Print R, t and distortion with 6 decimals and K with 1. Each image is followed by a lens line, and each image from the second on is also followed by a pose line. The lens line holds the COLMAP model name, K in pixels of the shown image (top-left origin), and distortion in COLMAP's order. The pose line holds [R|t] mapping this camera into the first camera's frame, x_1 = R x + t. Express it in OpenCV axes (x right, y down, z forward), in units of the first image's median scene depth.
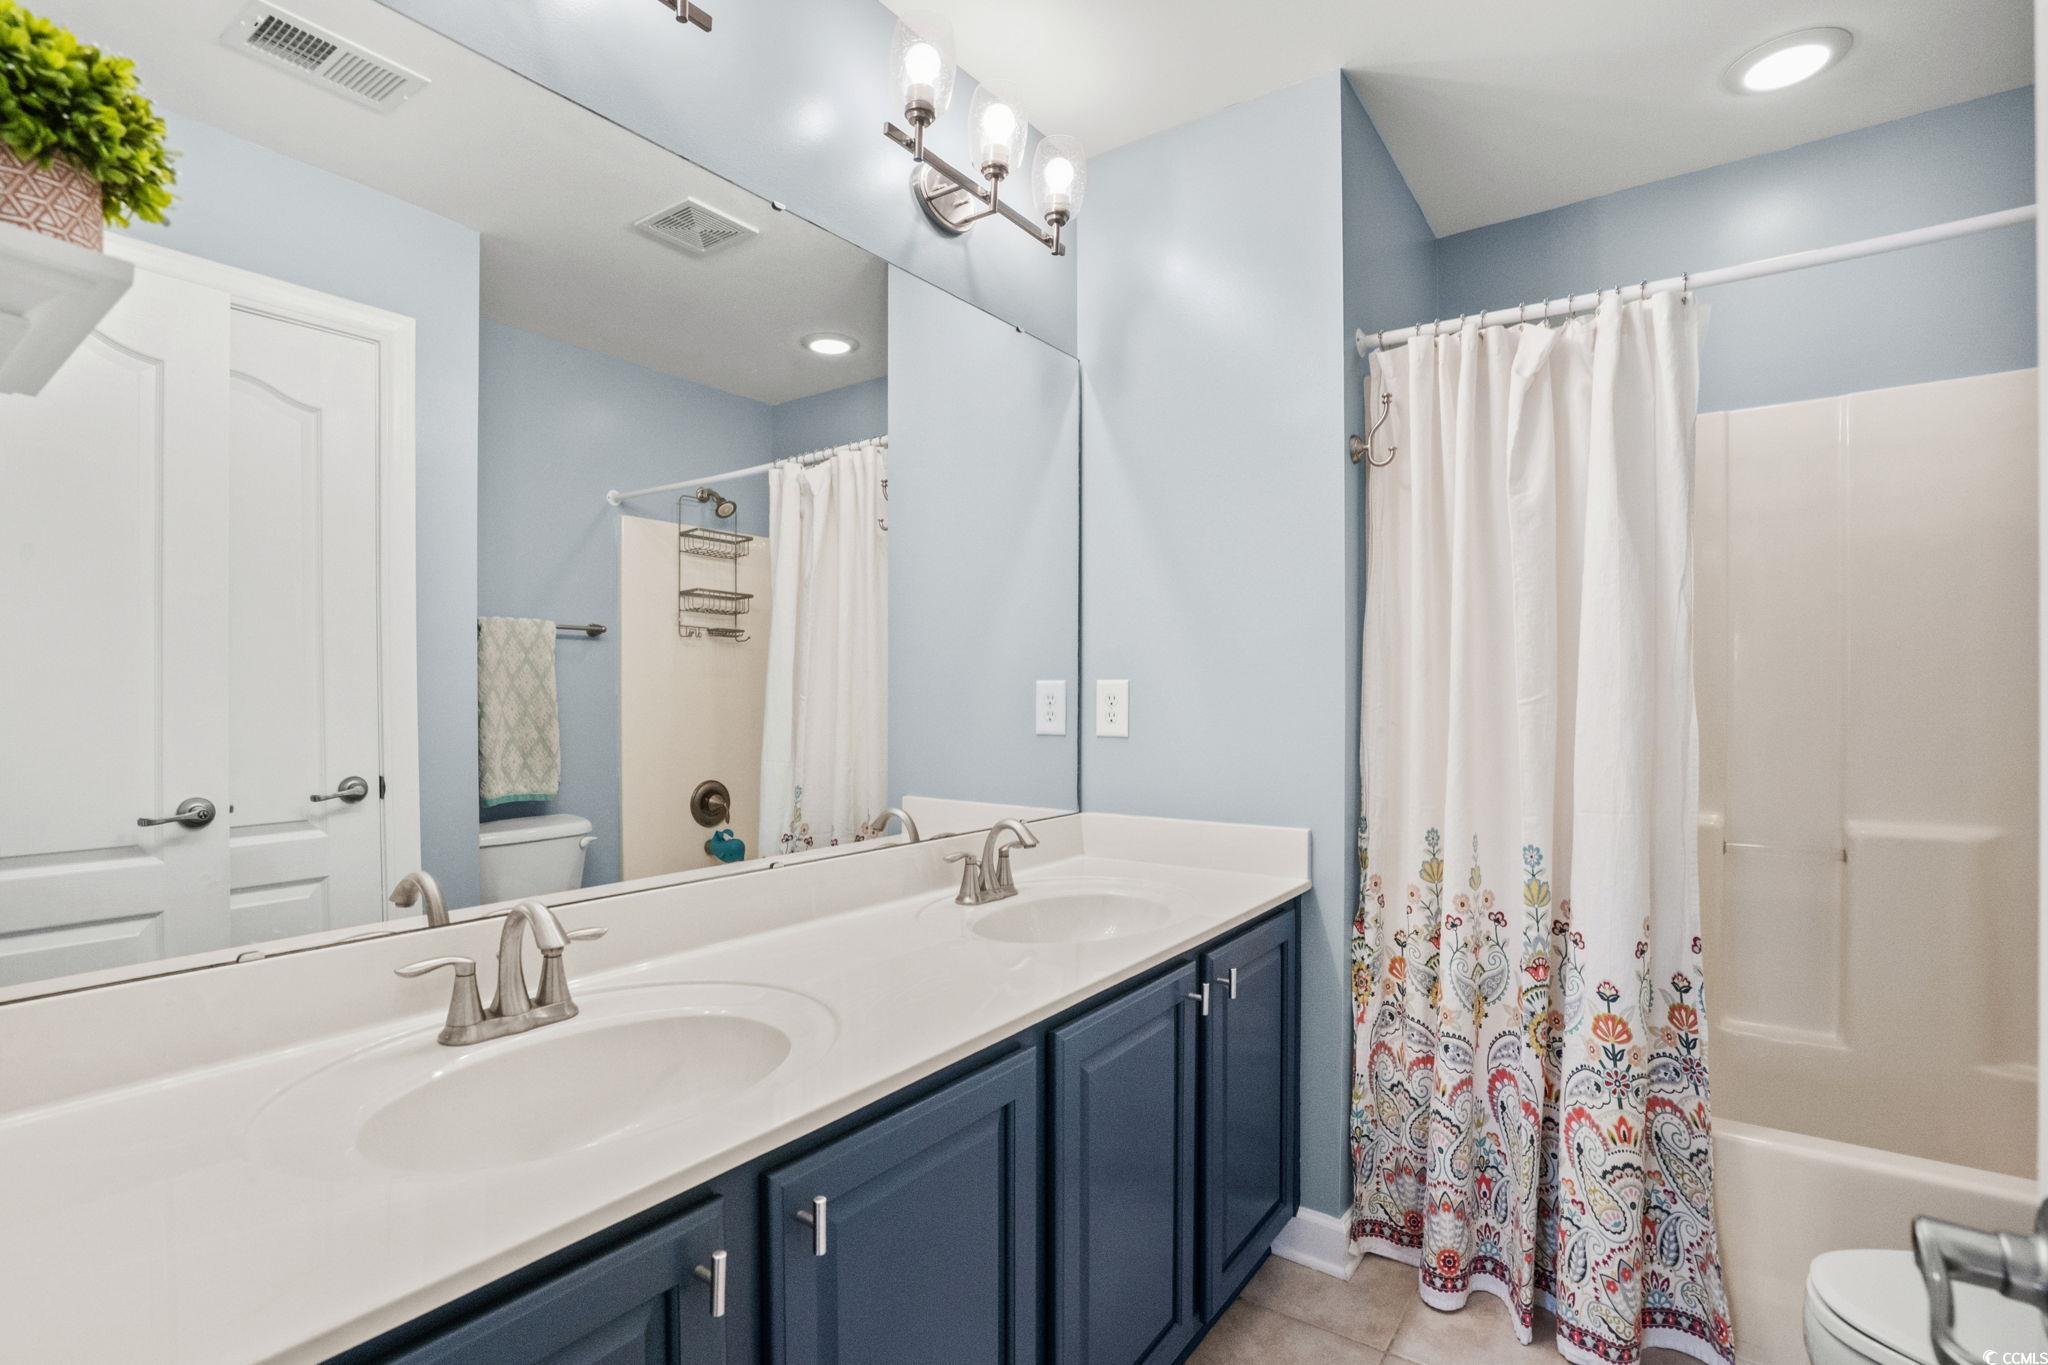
lens RADIAL K [[948.6, 0, 1024.0], [0, 948.6, 682.5], [0, 0, 1]] dist [-0.000856, 0.000171]
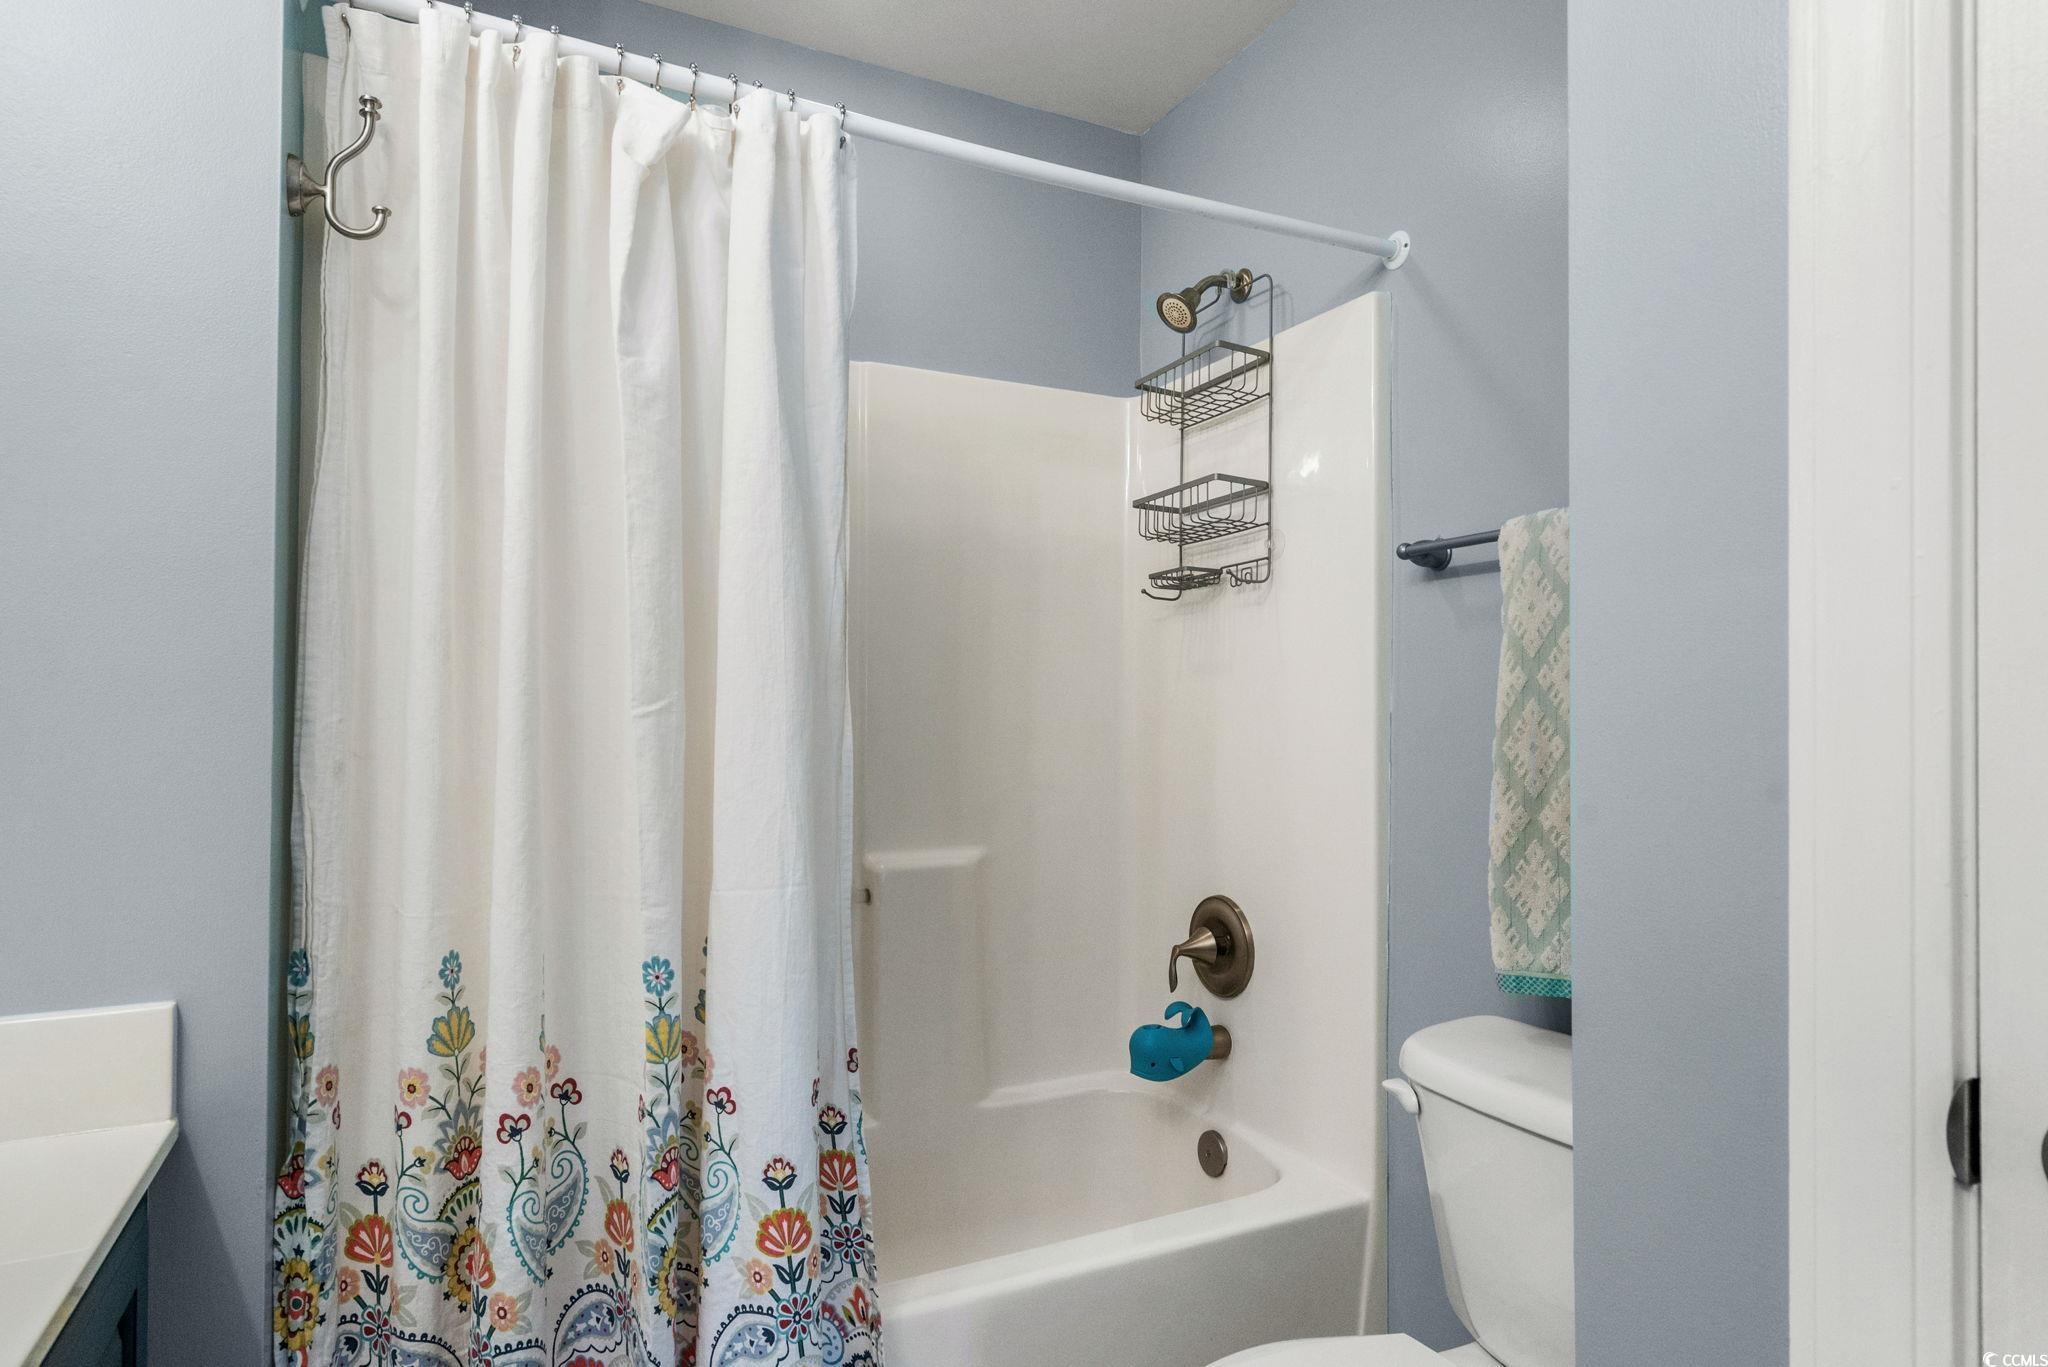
lens RADIAL K [[1157.4, 0, 1024.0], [0, 1157.4, 683.5], [0, 0, 1]] dist [-0.003962, 0.002586]
pose [[0.462905, 0.024039, 0.886082, 0.005480], [-0.015050, 0.999701, -0.019258, 0.013238], [-0.886280, -0.004421, 0.463128, 0.458200]]
